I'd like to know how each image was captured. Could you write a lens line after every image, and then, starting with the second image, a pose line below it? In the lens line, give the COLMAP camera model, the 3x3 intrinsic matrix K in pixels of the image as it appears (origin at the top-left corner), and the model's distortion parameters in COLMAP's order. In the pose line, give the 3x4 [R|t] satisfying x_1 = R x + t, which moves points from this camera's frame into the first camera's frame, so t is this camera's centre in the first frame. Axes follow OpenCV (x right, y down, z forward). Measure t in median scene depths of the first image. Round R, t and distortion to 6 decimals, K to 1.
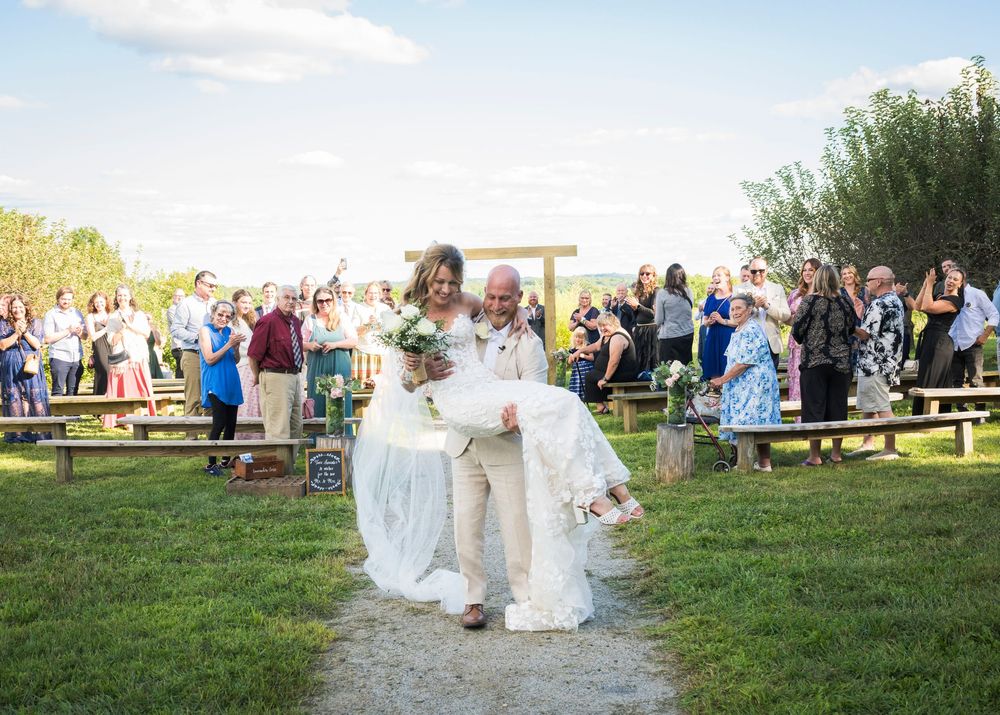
lens RADIAL K [[1341.5, 0, 527.4], [0, 1341.5, 397.4], [0, 0, 1]] dist [0.006291, 0.000000]
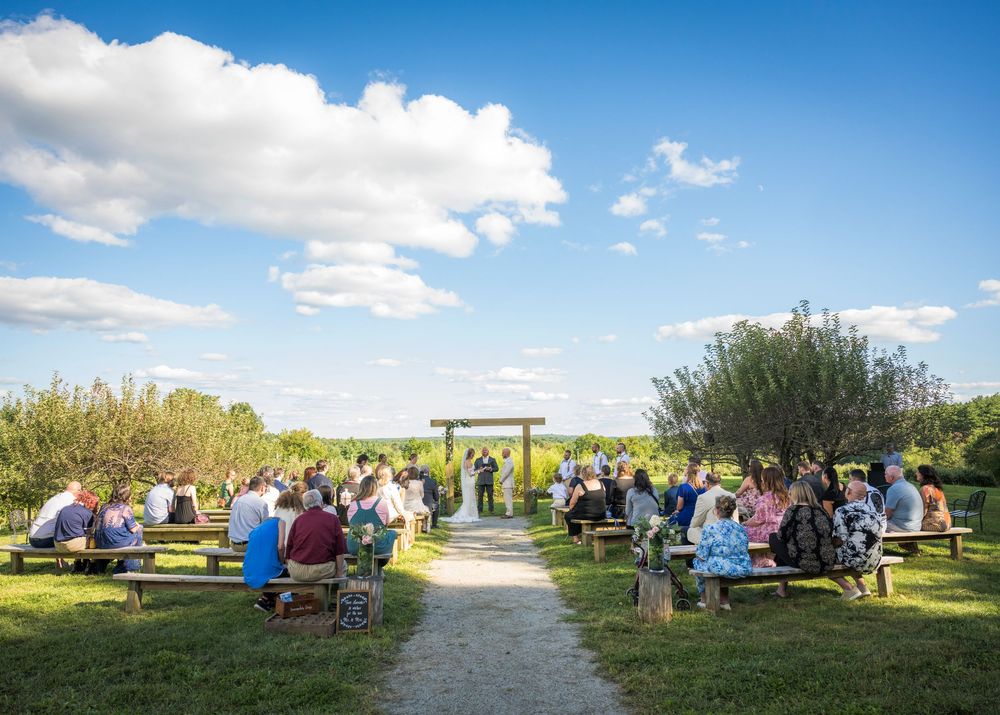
lens RADIAL K [[743.9, 0, 502.4], [0, 743.9, 361.6], [0, 0, 1]] dist [-0.000283, 0.008584]
pose [[0.999862, 0.016331, 0.003094, -0.015934], [-0.015468, 0.982335, -0.186489, -0.020069], [-0.006085, 0.186415, 0.982452, 0.182577]]
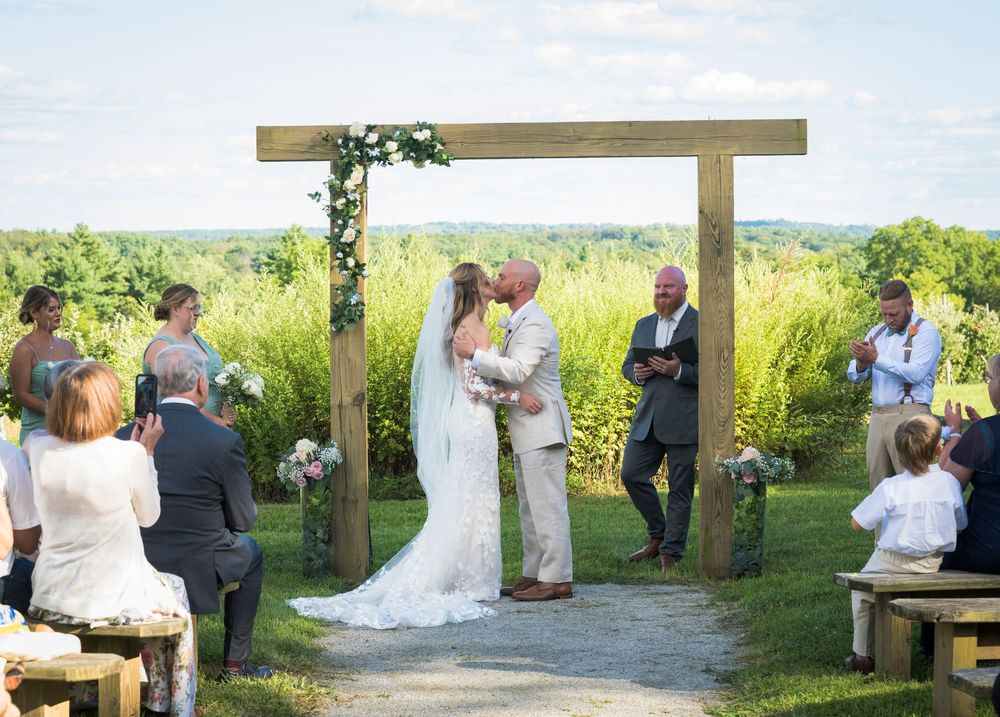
lens RADIAL K [[2387.8, 0, 504.3], [0, 2387.8, 353.9], [0, 0, 1]] dist [-0.016955, 0.000000]
pose [[0.998947, 0.024388, -0.038870, -0.011401], [-0.025731, 0.999076, -0.034427, -0.040832], [0.037995, 0.035391, 0.998651, 0.479288]]
